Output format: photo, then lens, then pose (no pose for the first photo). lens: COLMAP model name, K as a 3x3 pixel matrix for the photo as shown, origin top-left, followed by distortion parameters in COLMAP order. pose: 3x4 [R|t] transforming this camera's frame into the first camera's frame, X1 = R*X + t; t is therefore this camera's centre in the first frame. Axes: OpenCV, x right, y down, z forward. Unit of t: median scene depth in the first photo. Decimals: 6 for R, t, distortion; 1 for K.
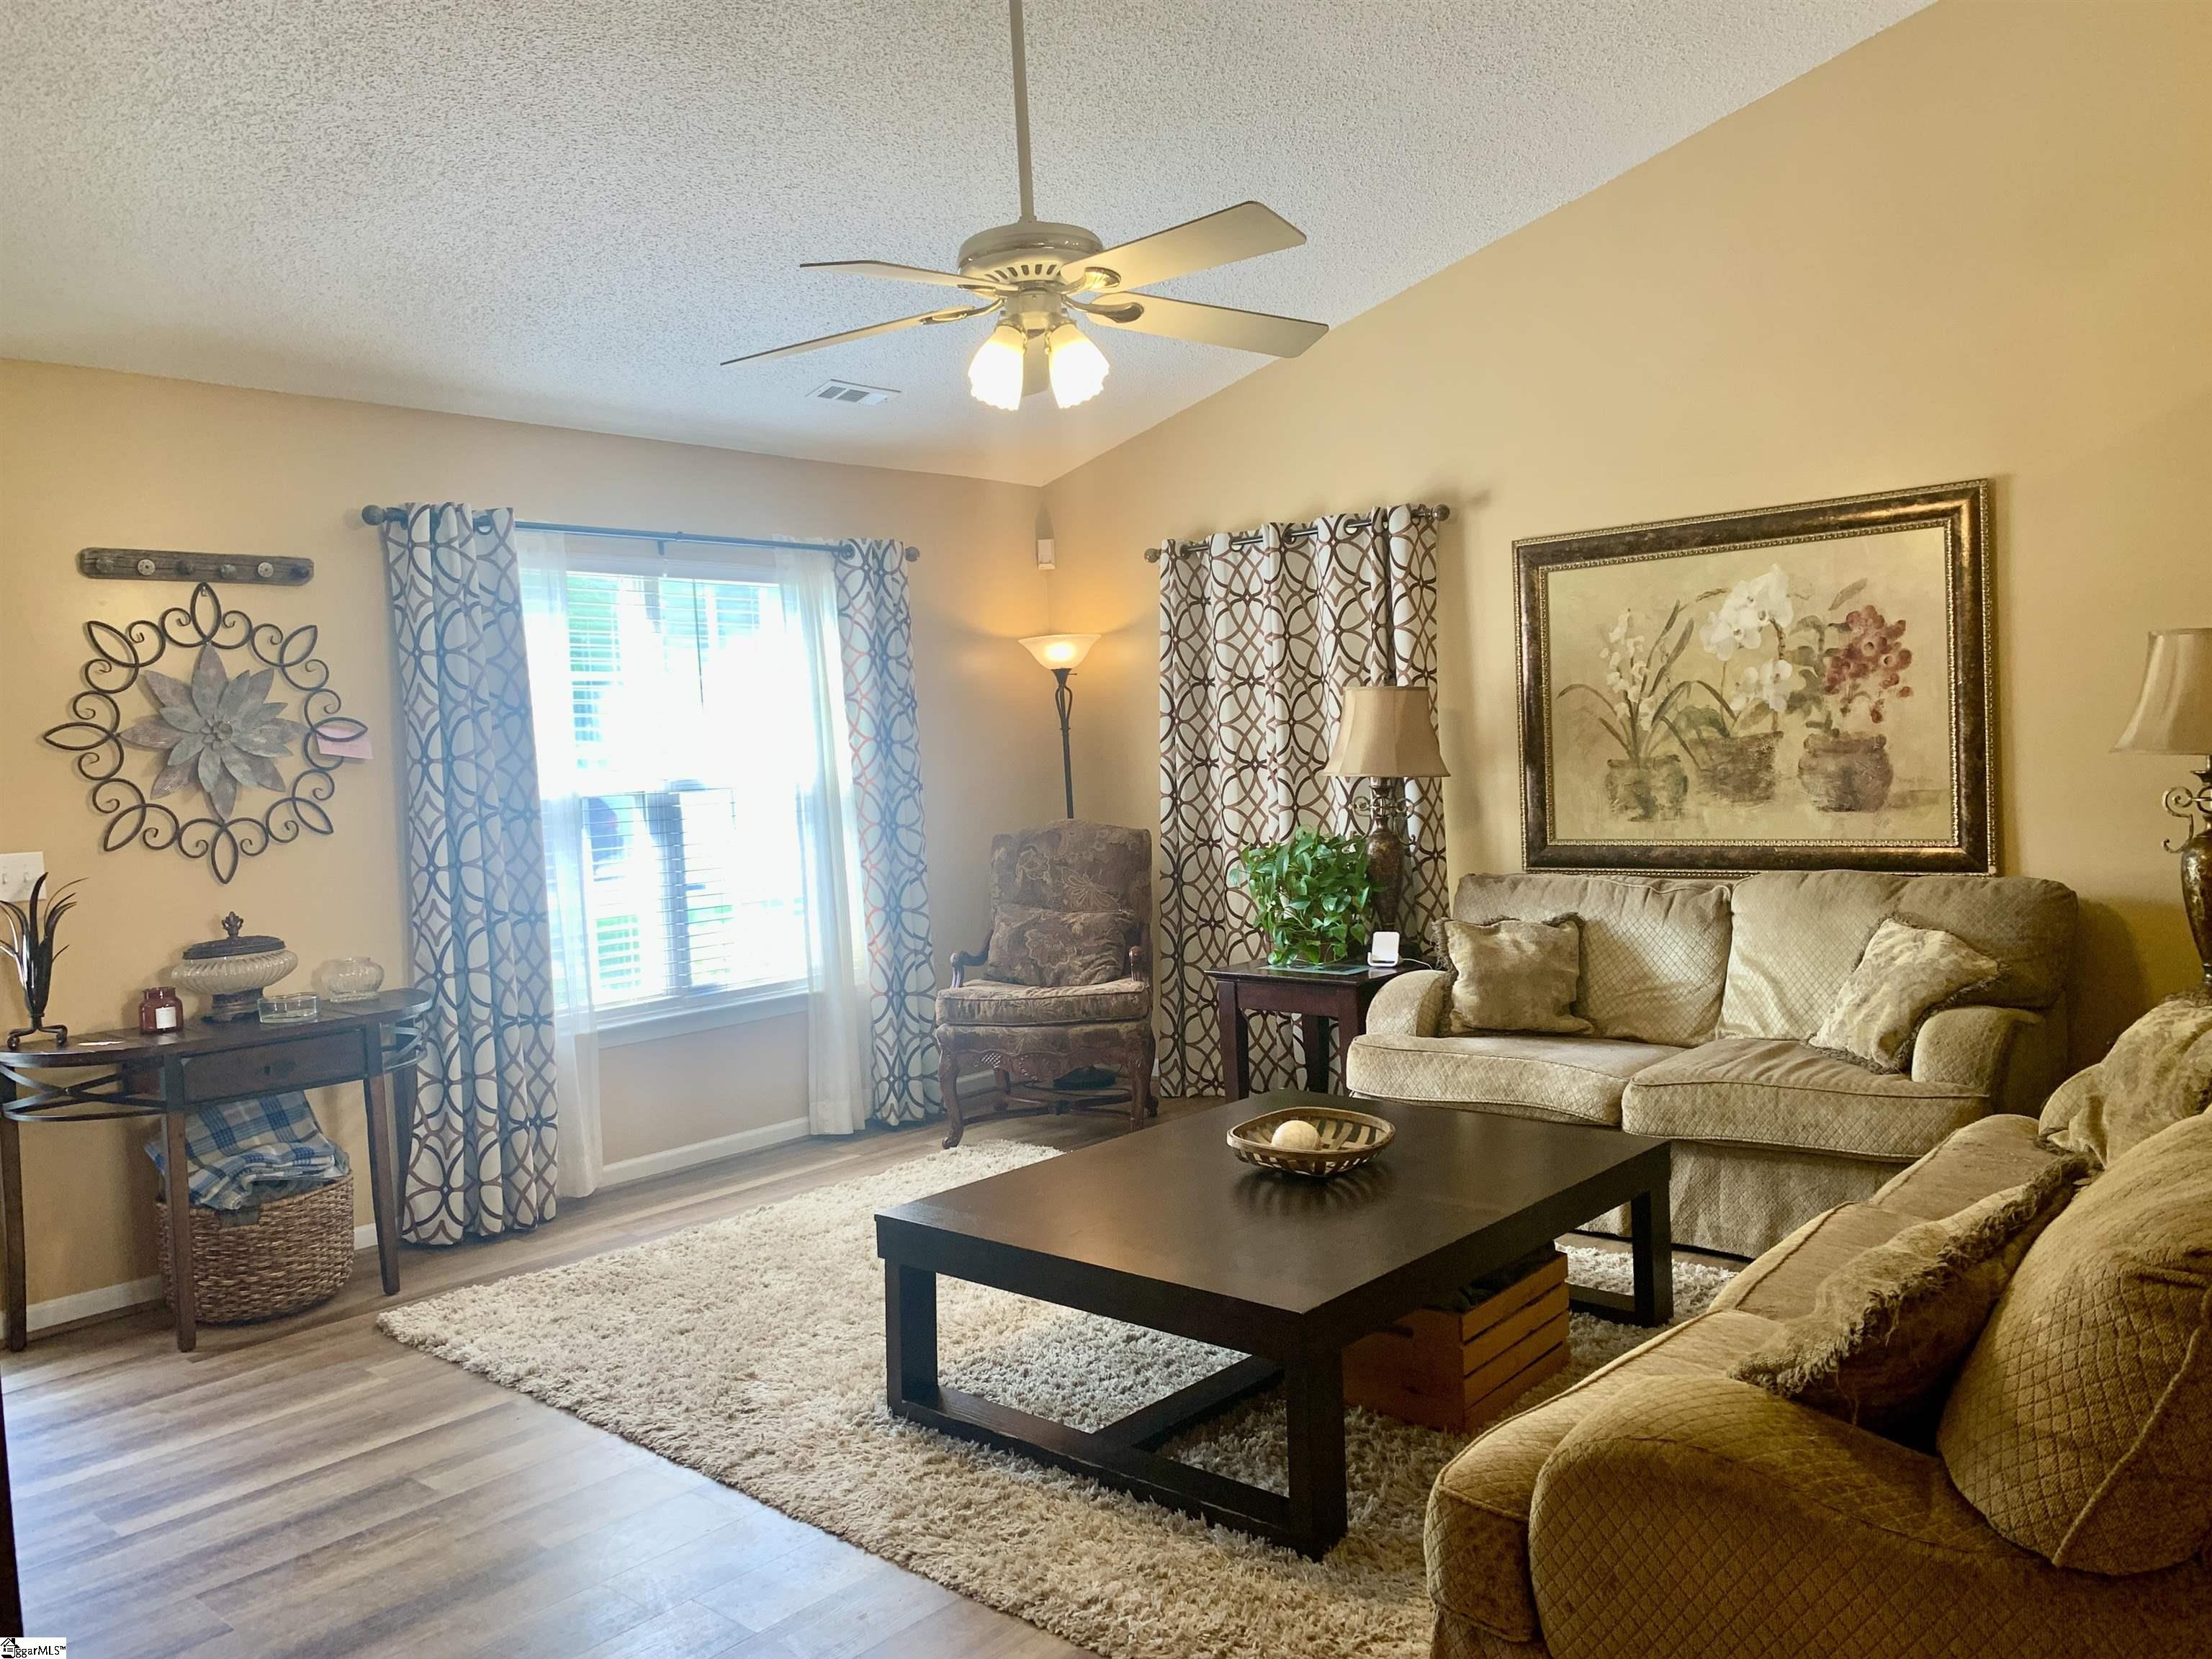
lens RADIAL K [[1710.6, 0, 1116.7], [0, 1710.6, 826.4], [0, 0, 1]] dist [0.068286, -0.075339]
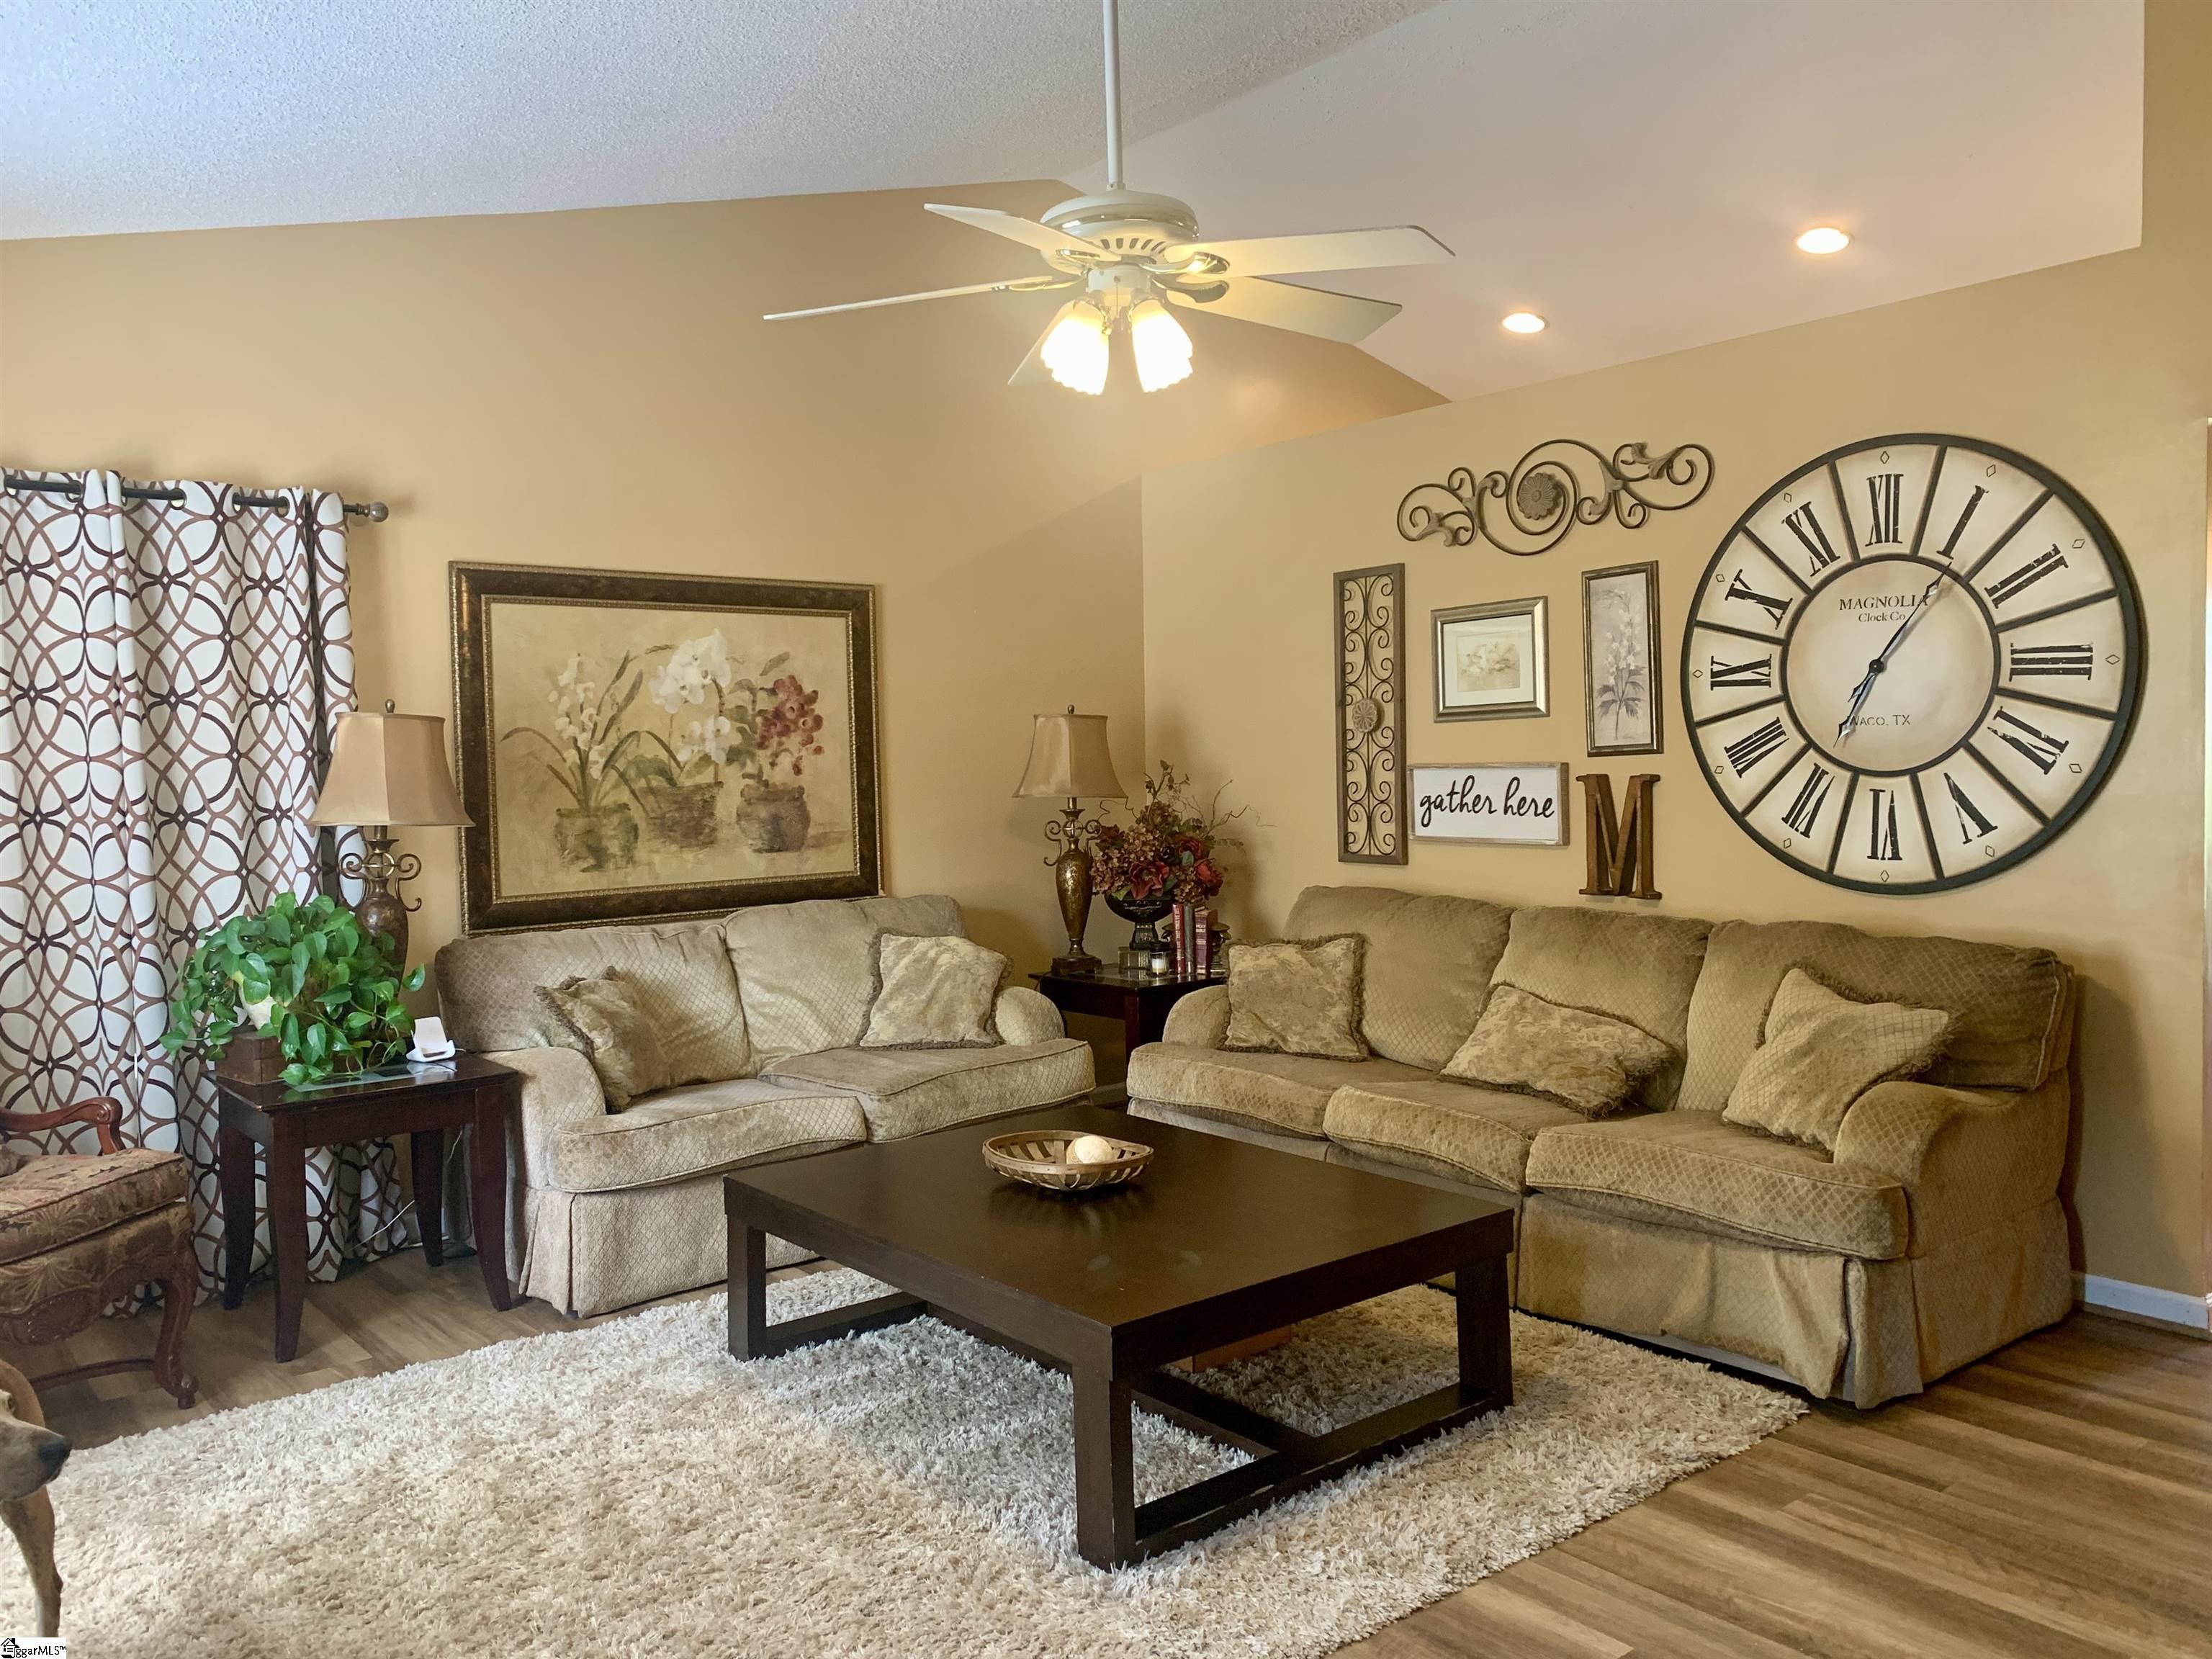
lens RADIAL K [[1710.6, 0, 1119.6], [0, 1710.6, 824.6], [0, 0, 1]] dist [0.068286, -0.075339]
pose [[0.142608, 0.001529, 0.989778, -0.388933], [0.061911, 0.998027, -0.010462, -0.000520], [-0.987841, 0.062771, 0.142232, 0.355829]]
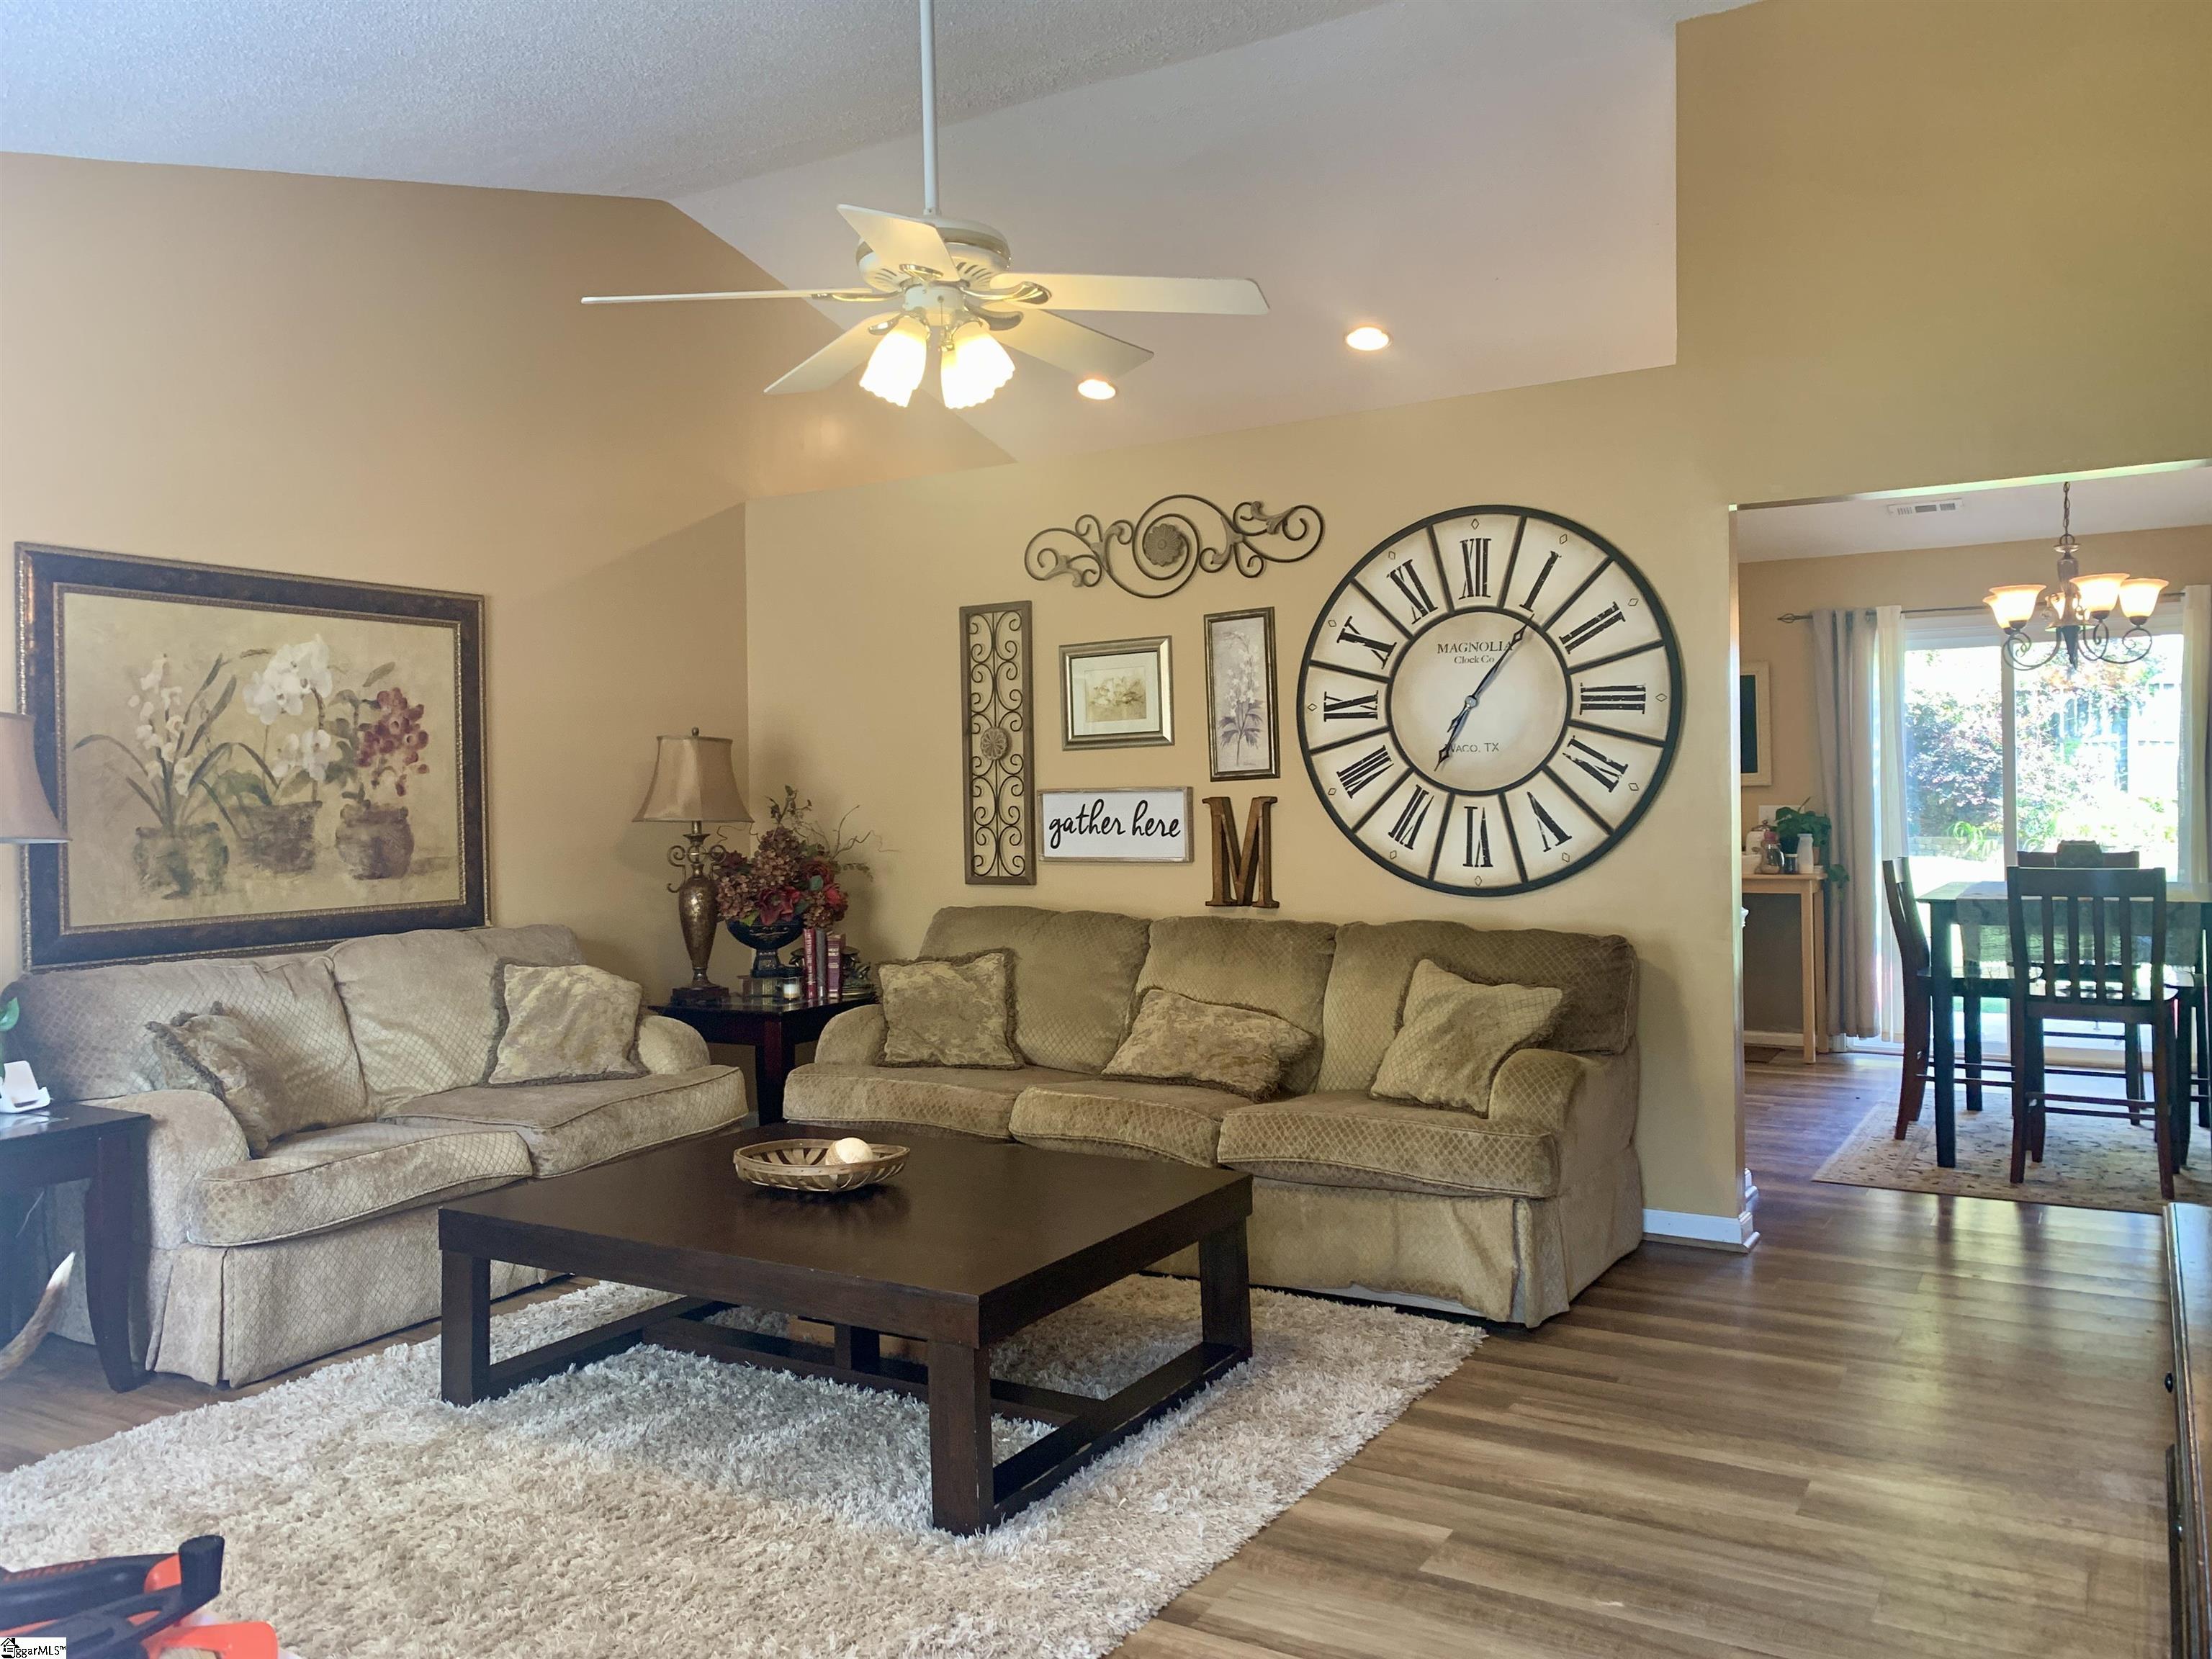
lens RADIAL K [[1710.6, 0, 1097.9], [0, 1710.6, 812.0], [0, 0, 1]] dist [0.068286, -0.075339]
pose [[-0.196957, 0.046286, 0.979319, -0.406007], [0.071642, 0.996894, -0.032708, 0.009659], [-0.977791, 0.063718, -0.199662, 0.451985]]
